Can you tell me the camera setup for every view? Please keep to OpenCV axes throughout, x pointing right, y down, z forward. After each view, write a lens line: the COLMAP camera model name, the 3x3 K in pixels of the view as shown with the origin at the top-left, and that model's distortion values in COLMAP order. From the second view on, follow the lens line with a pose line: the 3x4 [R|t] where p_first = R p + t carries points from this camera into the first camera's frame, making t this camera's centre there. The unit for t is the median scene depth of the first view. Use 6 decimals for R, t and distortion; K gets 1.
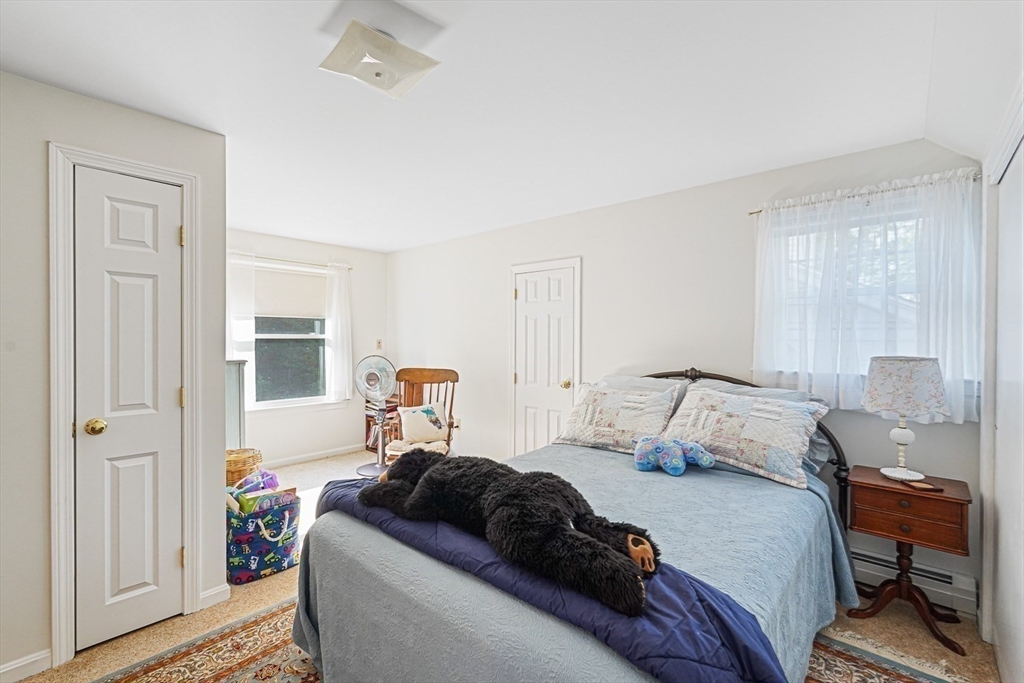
lens RADIAL K [[463.1, 0, 510.4], [0, 463.1, 337.7], [0, 0, 1]] dist [-0.002356, 0.000084]
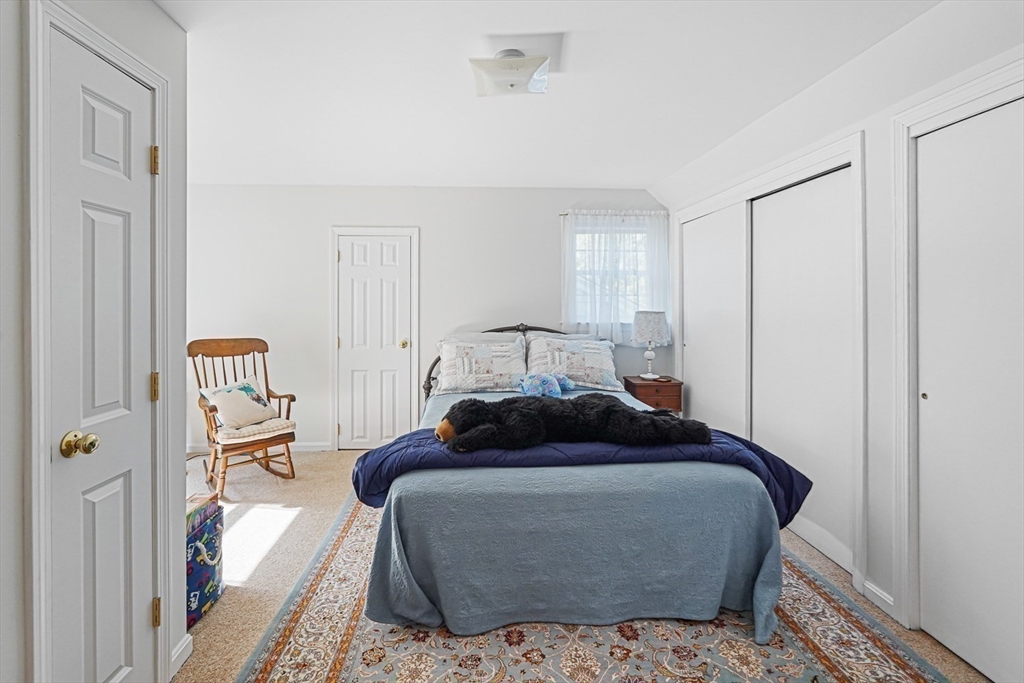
lens RADIAL K [[470.1, 0, 509.7], [0, 470.1, 299.2], [0, 0, 1]] dist [0.012250, 0.000250]
pose [[0.705294, -0.000979, 0.708914, -0.667356], [0.001478, 0.999999, -0.000090, -0.004930], [-0.708913, 0.001112, 0.705295, 0.077010]]
